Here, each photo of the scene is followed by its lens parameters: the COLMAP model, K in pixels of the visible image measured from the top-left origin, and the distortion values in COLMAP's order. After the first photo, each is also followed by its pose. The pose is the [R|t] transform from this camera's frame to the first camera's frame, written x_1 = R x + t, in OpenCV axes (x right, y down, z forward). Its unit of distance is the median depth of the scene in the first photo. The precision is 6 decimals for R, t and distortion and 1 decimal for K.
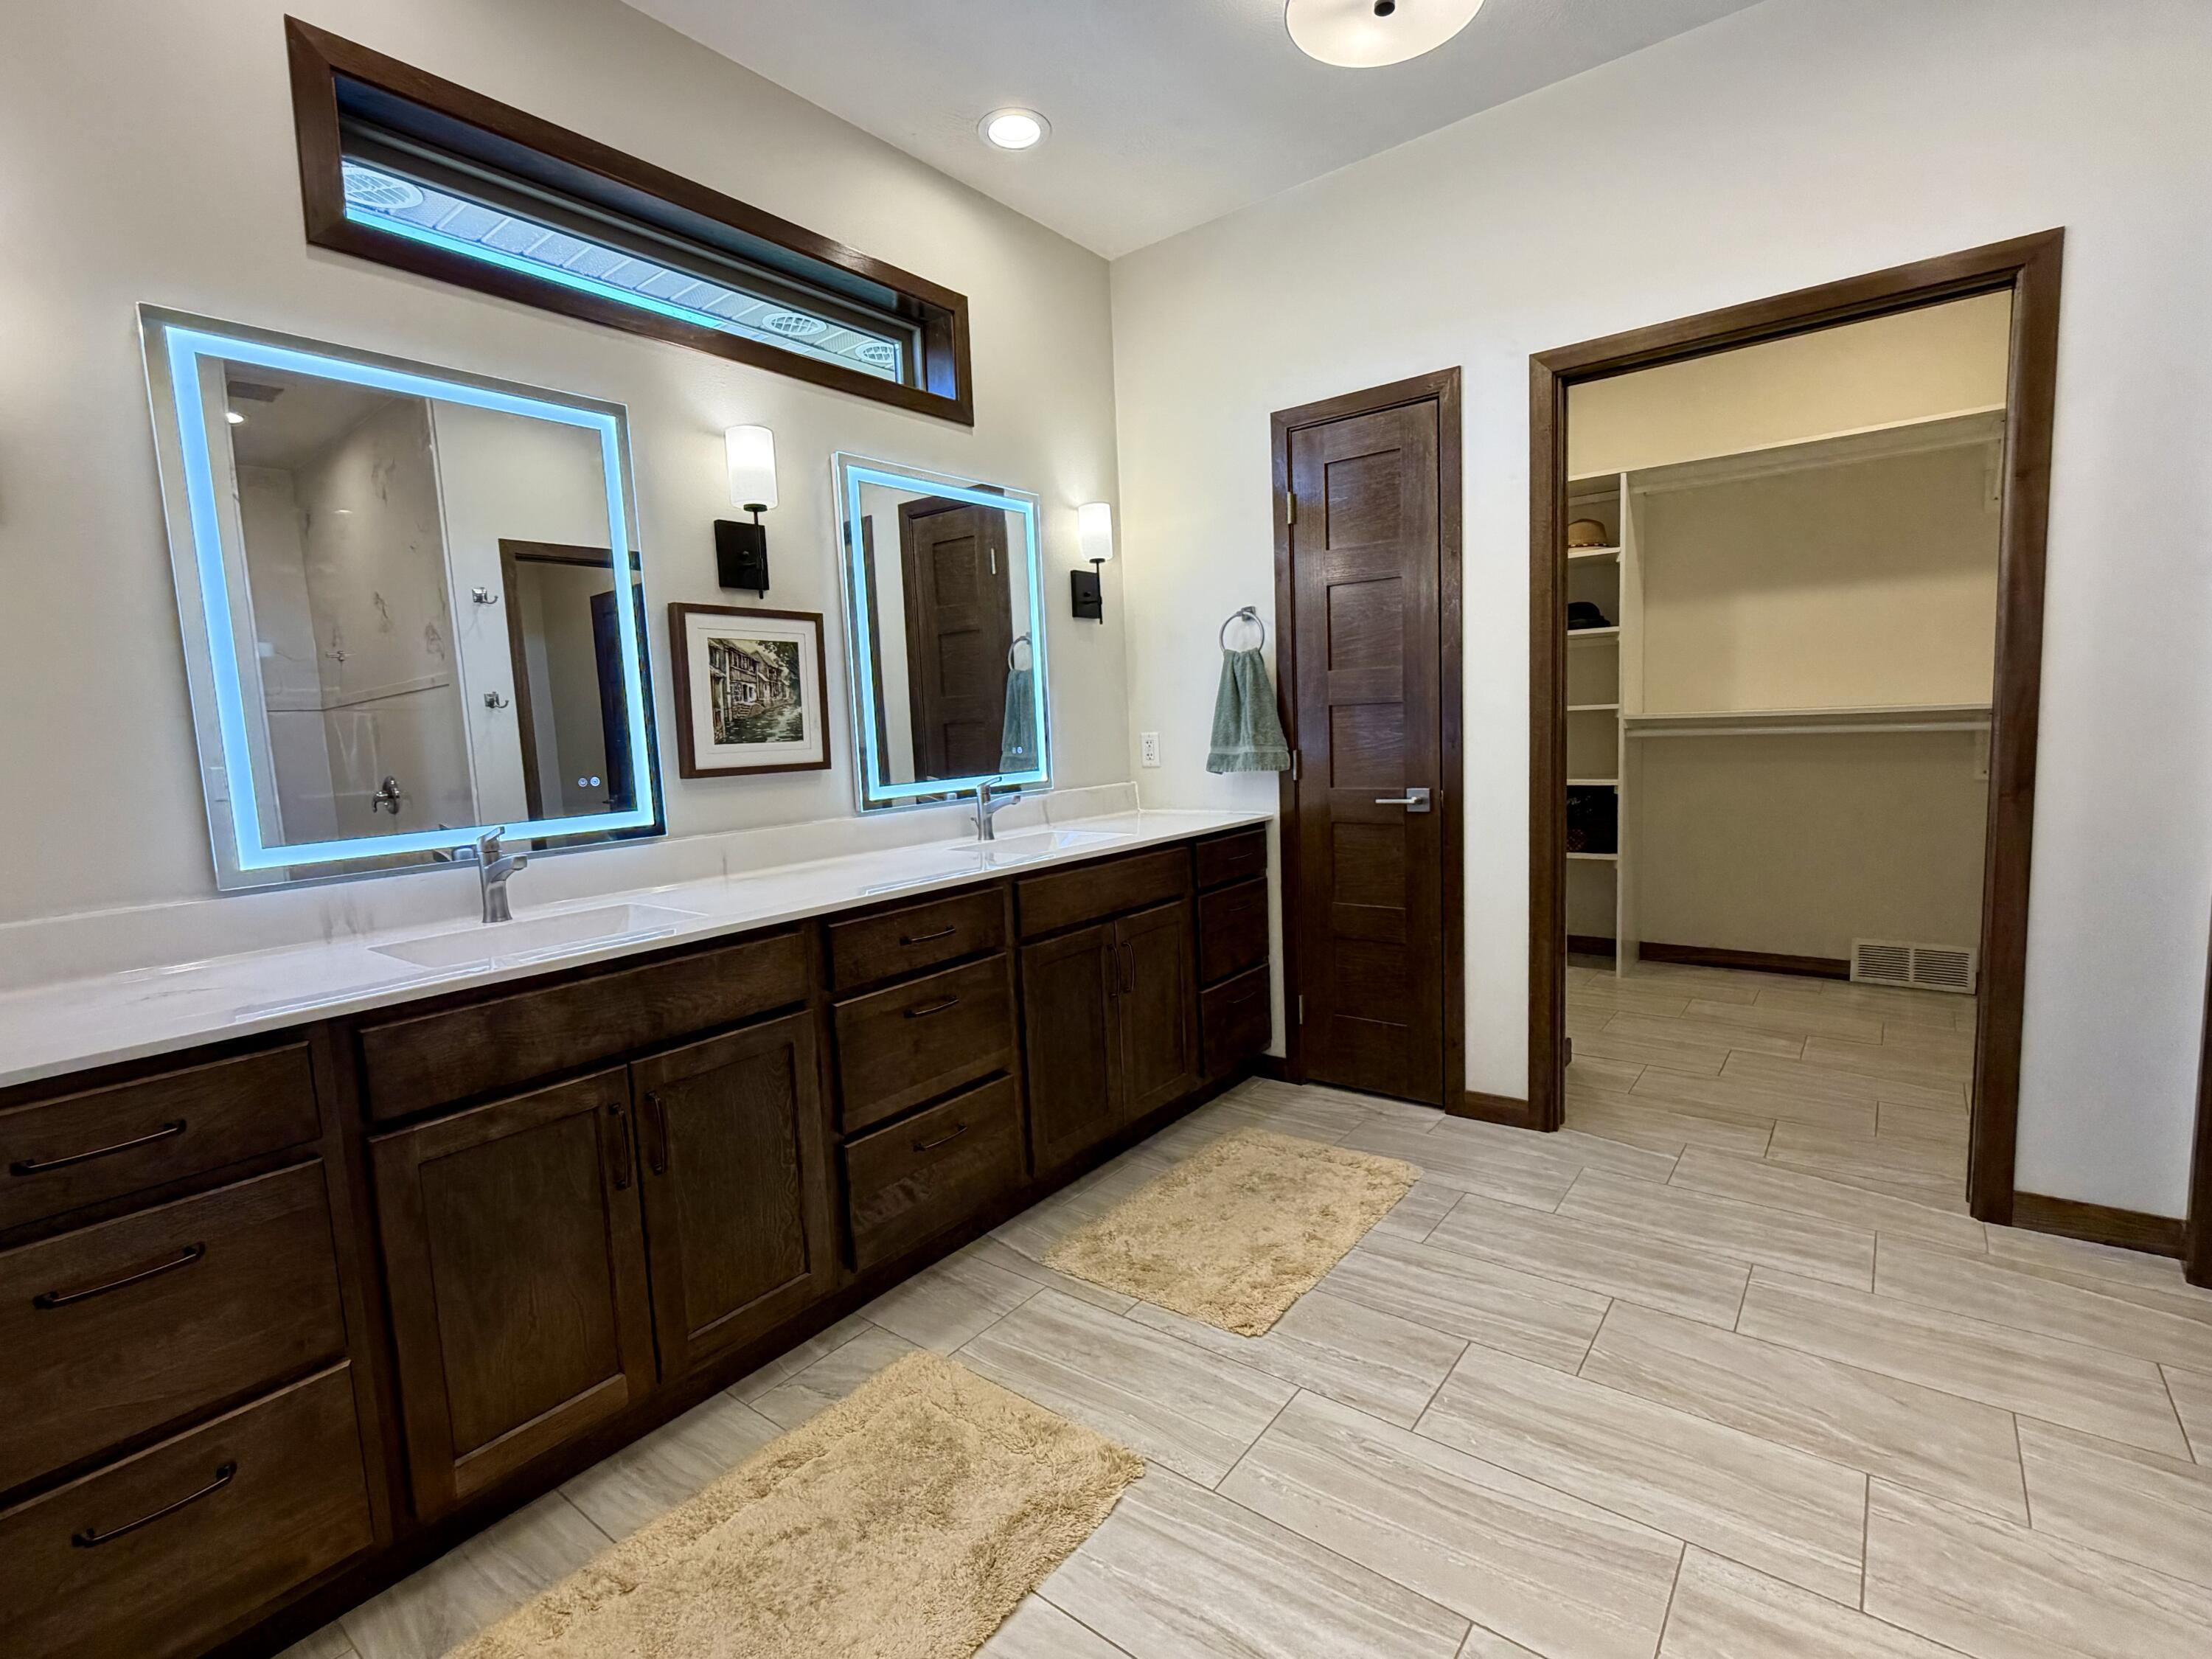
lens RADIAL K [[1019.0, 0, 1101.5], [0, 1019.0, 832.0], [0, 0, 1]] dist [-0.001153, -0.000394]
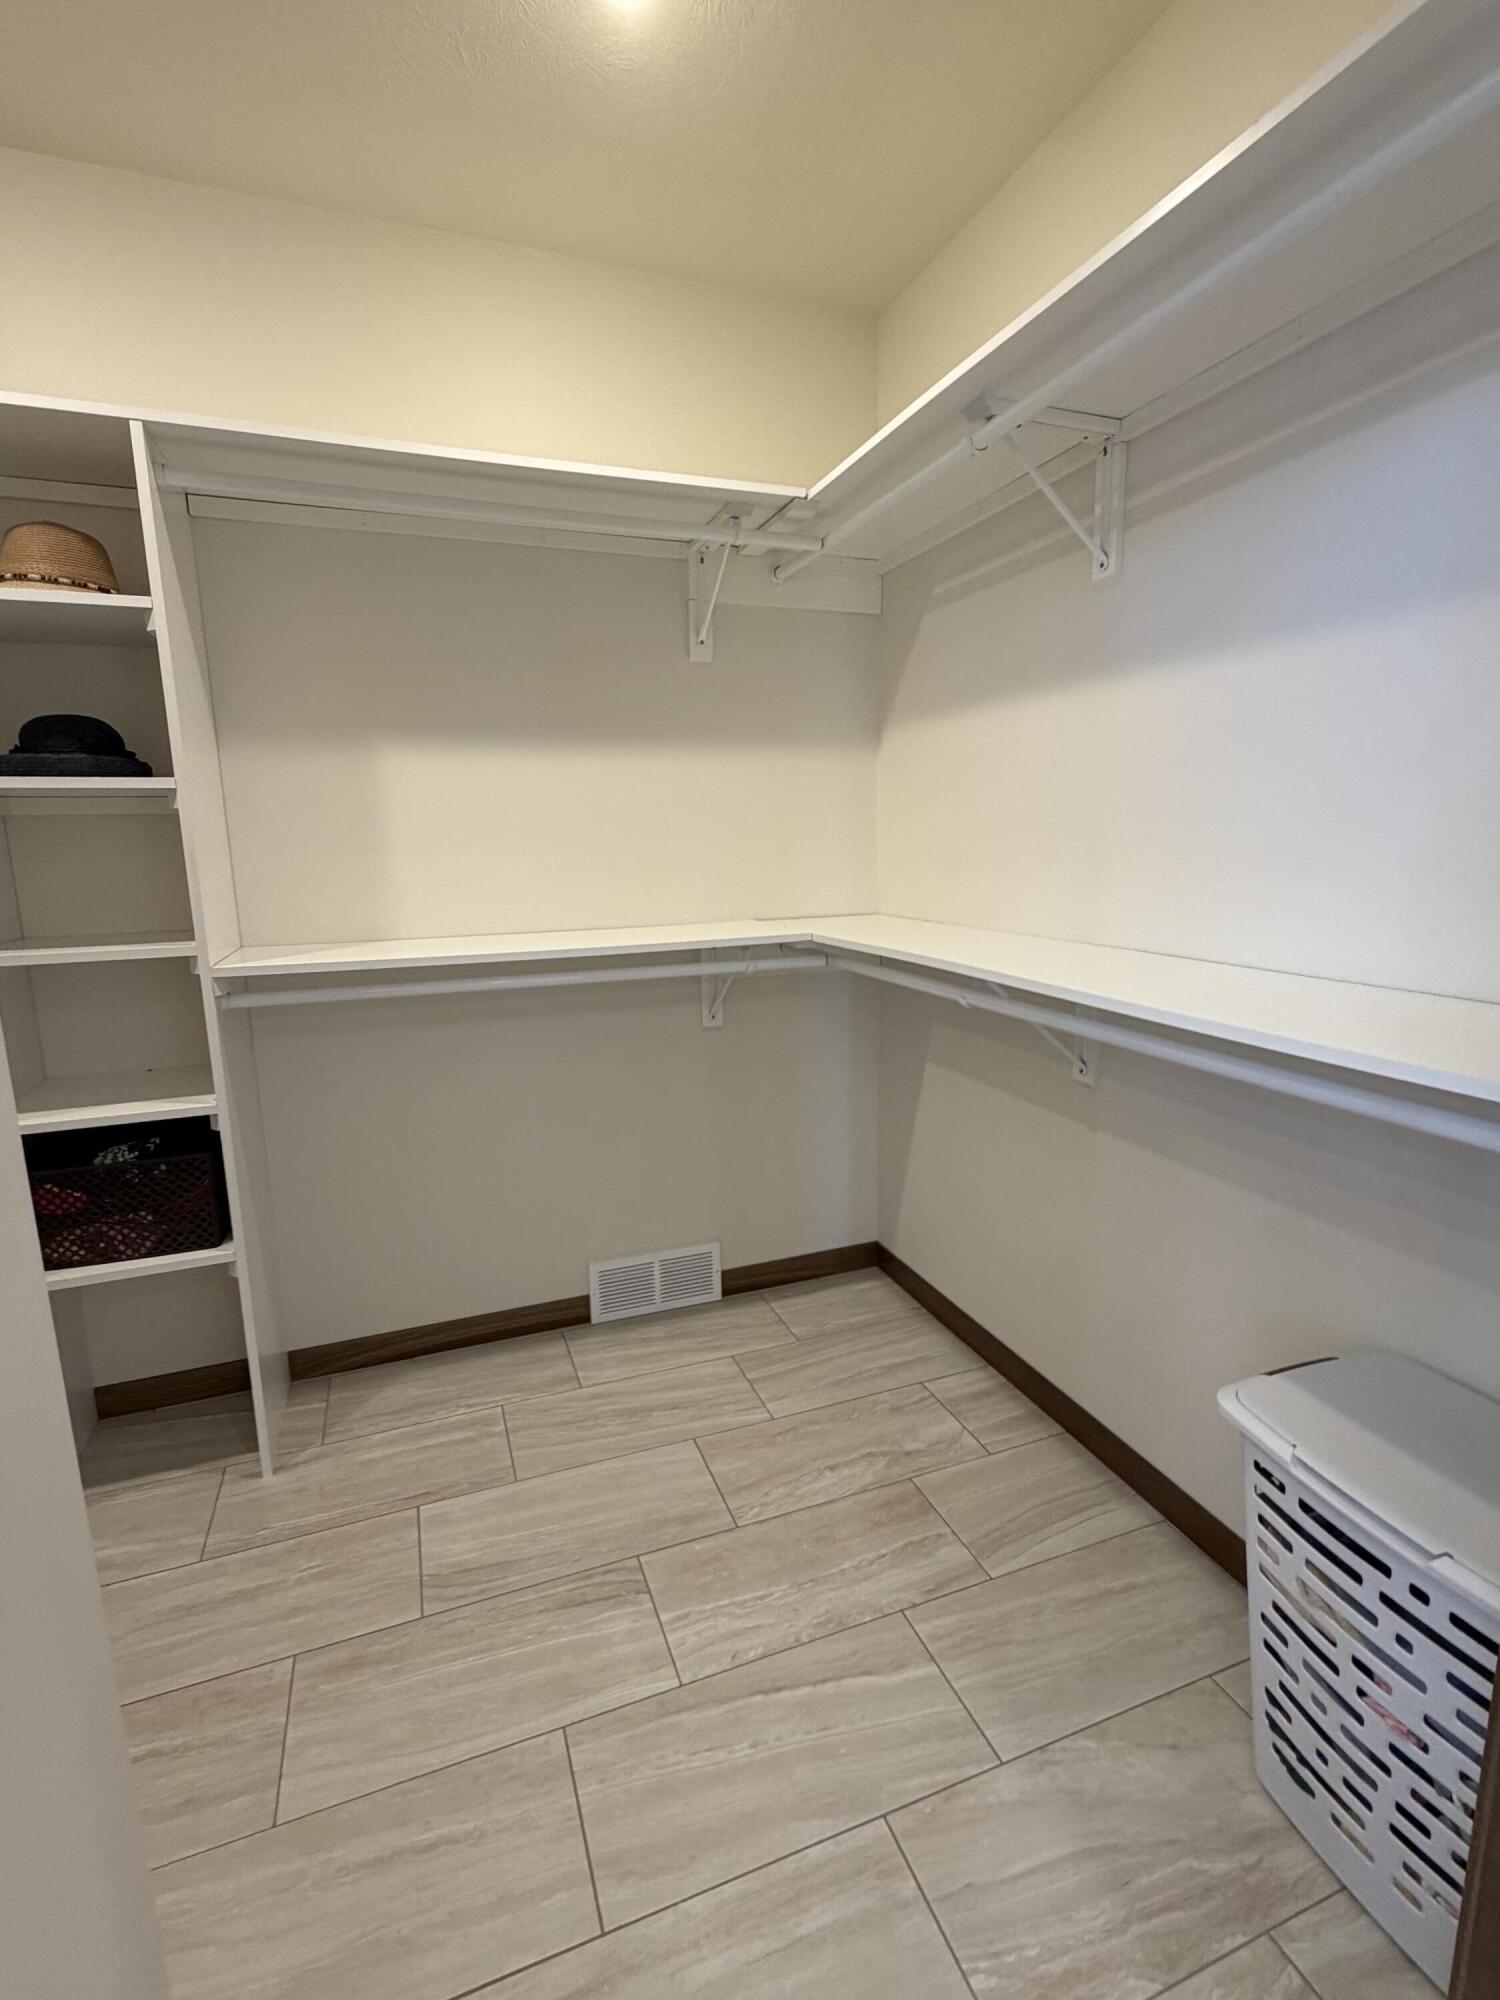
lens RADIAL K [[921.3, 0, 745.8], [0, 921.3, 1003.6], [0, 0, 1]] dist [-0.001153, -0.000394]
pose [[0.525089, -0.116337, 0.843058, 0.413711], [0.090063, 0.992646, 0.080884, -0.163723], [-0.846268, 0.033457, 0.531705, 0.828688]]
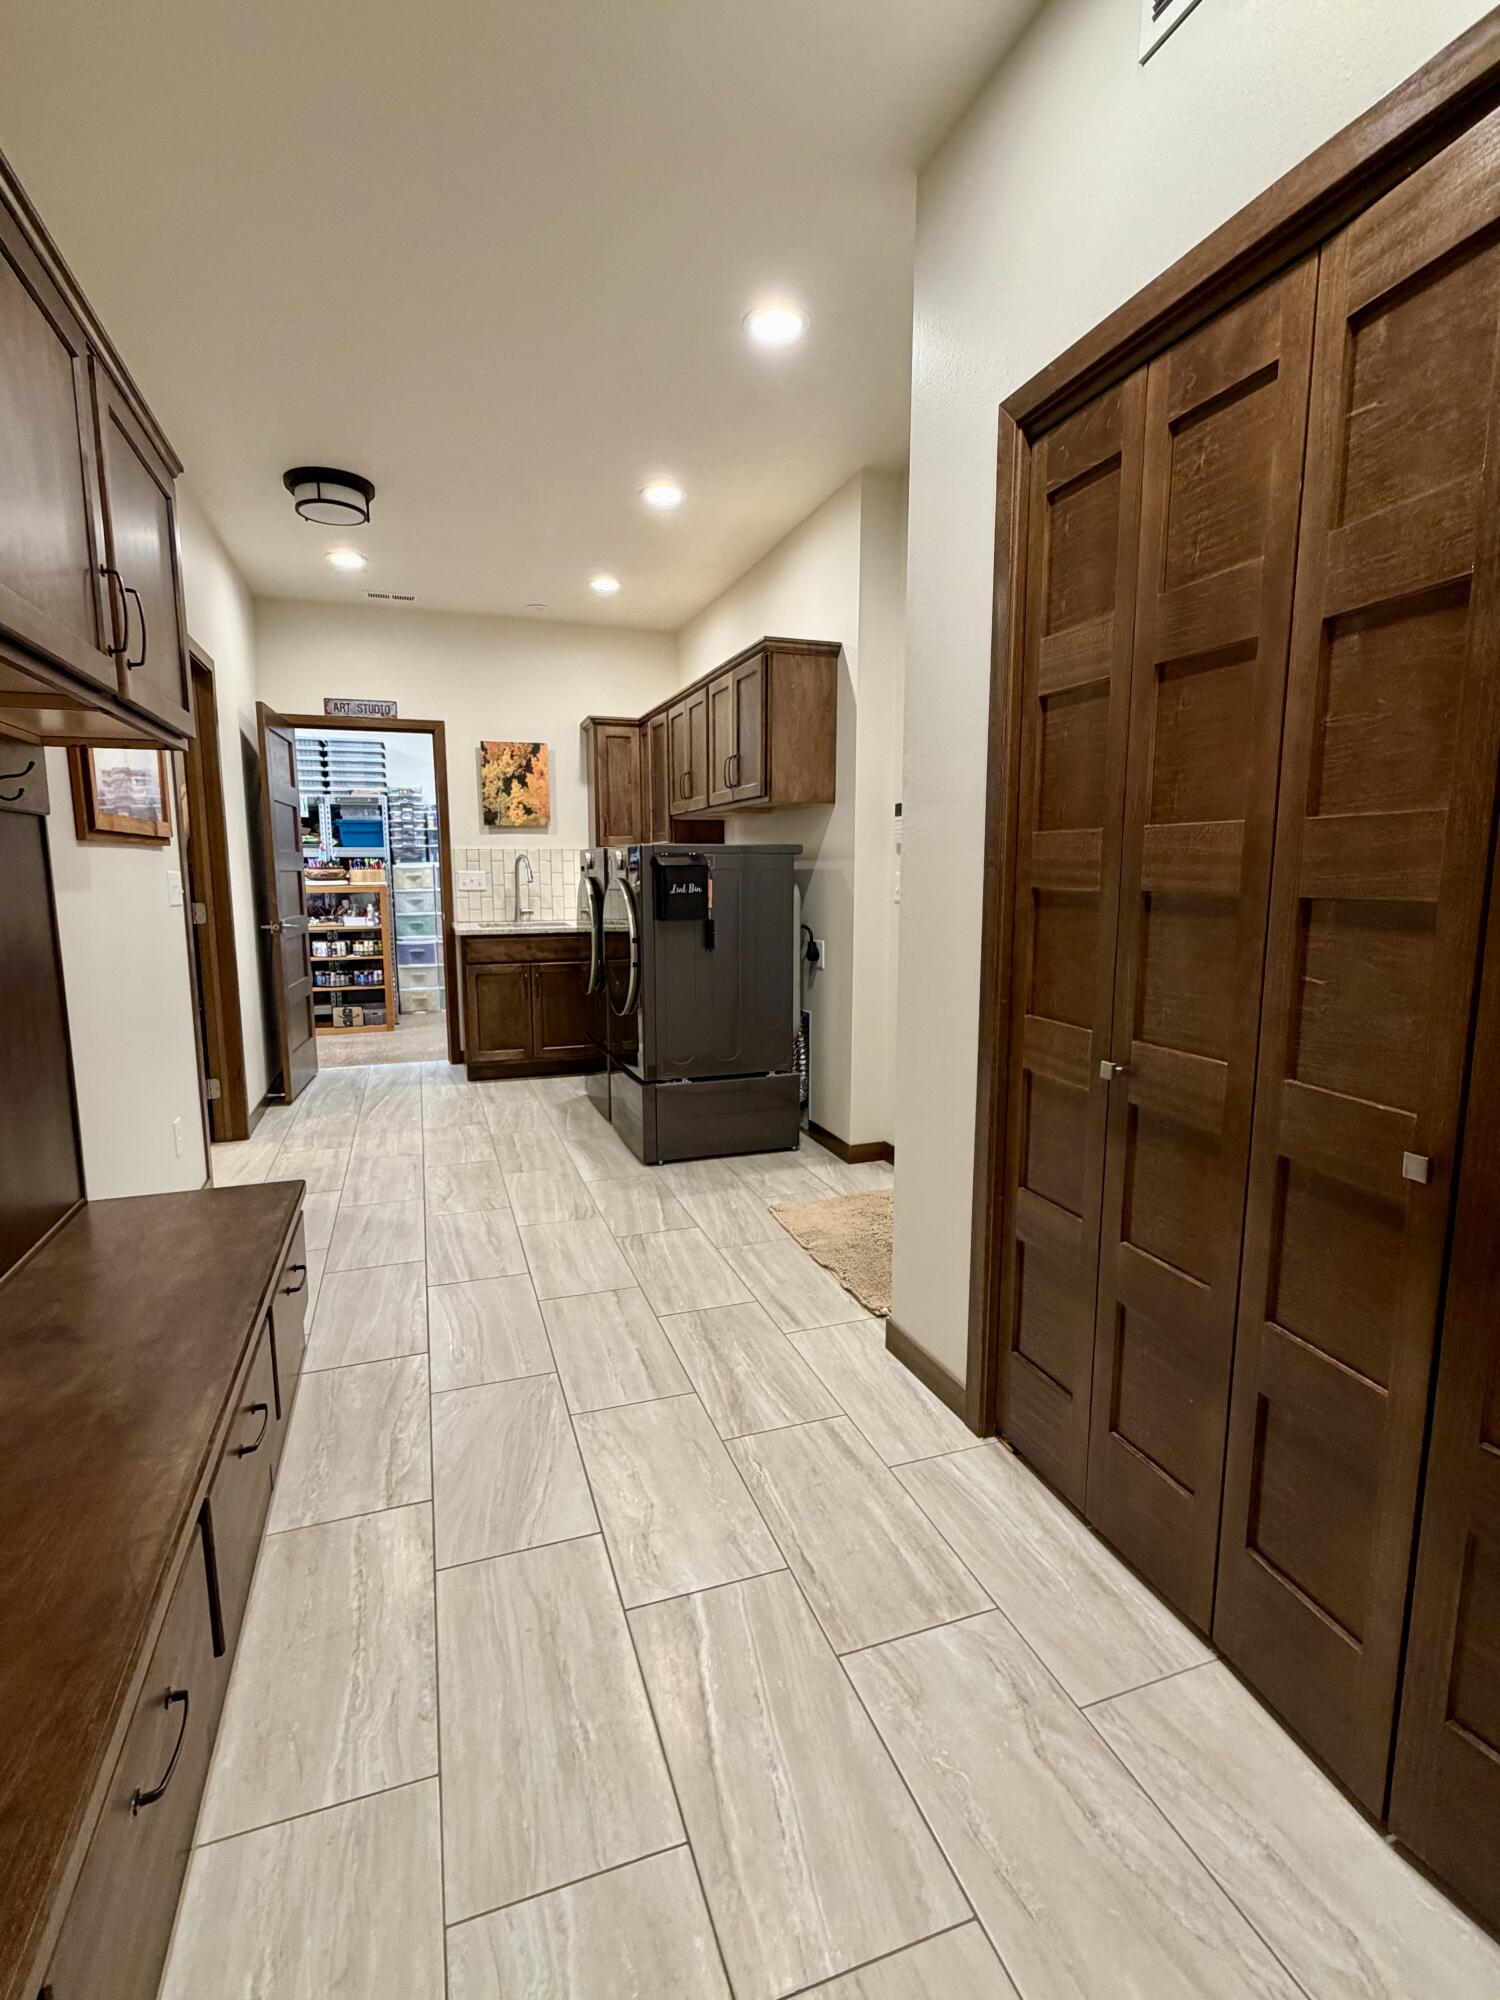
lens RADIAL K [[921.3, 0, 746.1], [0, 921.3, 1001.2], [0, 0, 1]] dist [-0.001153, -0.000394]
pose [[-0.832891, -0.036031, 0.552263, 0.558860], [0.097588, 0.972681, 0.210637, -0.190325], [-0.544765, 0.229332, -0.806621, 1.378325]]
